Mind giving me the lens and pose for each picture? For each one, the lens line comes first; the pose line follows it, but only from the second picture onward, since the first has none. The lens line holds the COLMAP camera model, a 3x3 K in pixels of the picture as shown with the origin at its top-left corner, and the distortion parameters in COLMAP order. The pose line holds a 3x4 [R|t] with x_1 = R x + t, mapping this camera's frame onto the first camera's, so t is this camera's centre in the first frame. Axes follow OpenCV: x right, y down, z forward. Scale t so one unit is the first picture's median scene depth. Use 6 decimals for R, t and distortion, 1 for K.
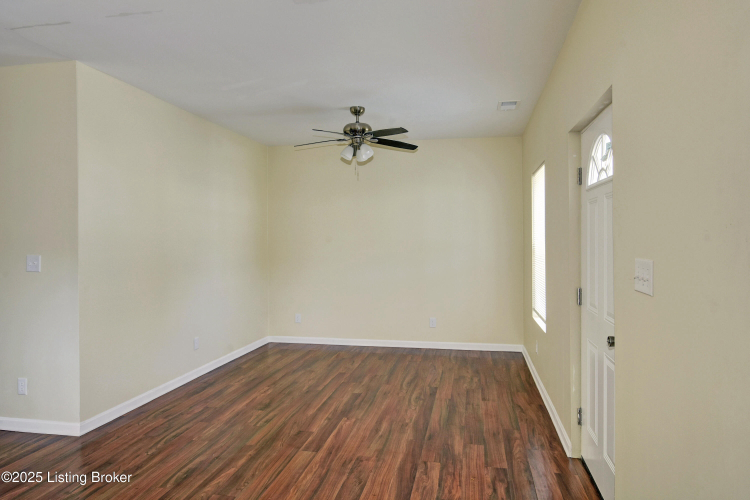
lens RADIAL K [[464.4, 0, 375.9], [0, 464.4, 246.4], [0, 0, 1]] dist [0.010260, -0.000825]
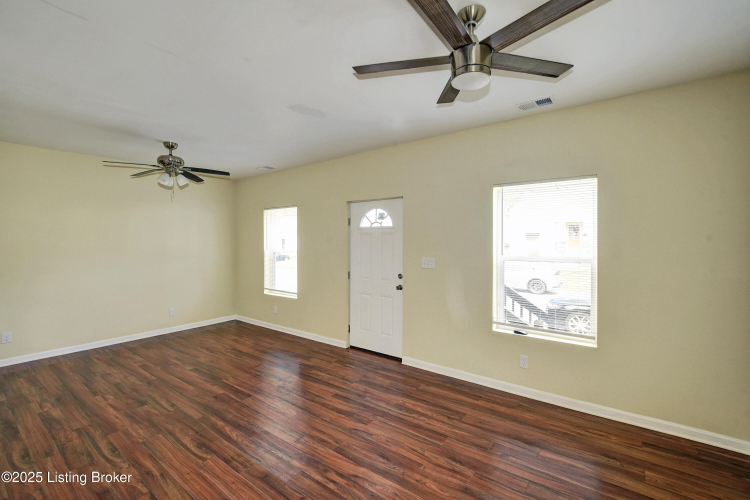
lens RADIAL K [[324.0, 0, 377.3], [0, 324.0, 253.2], [0, 0, 1]] dist [-0.003367, -0.000845]
pose [[0.422982, -0.025441, 0.905781, -0.763036], [0.006360, 0.999665, 0.025108, -0.032260], [-0.906116, -0.004860, 0.423002, 0.178664]]
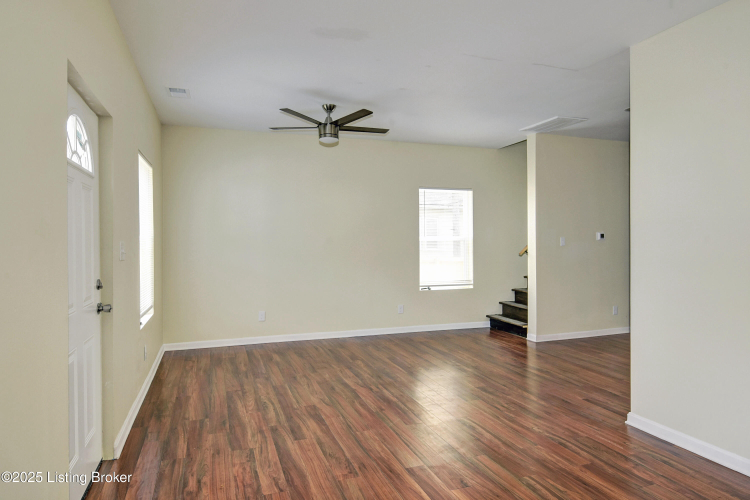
lens RADIAL K [[464.4, 0, 376.1], [0, 464.4, 247.3], [0, 0, 1]] dist [0.010260, -0.000825]
pose [[-0.851986, 0.015597, -0.523332, 0.325294], [0.003292, 0.999696, 0.024434, 0.001763], [0.523554, 0.019095, -0.851778, 1.483421]]
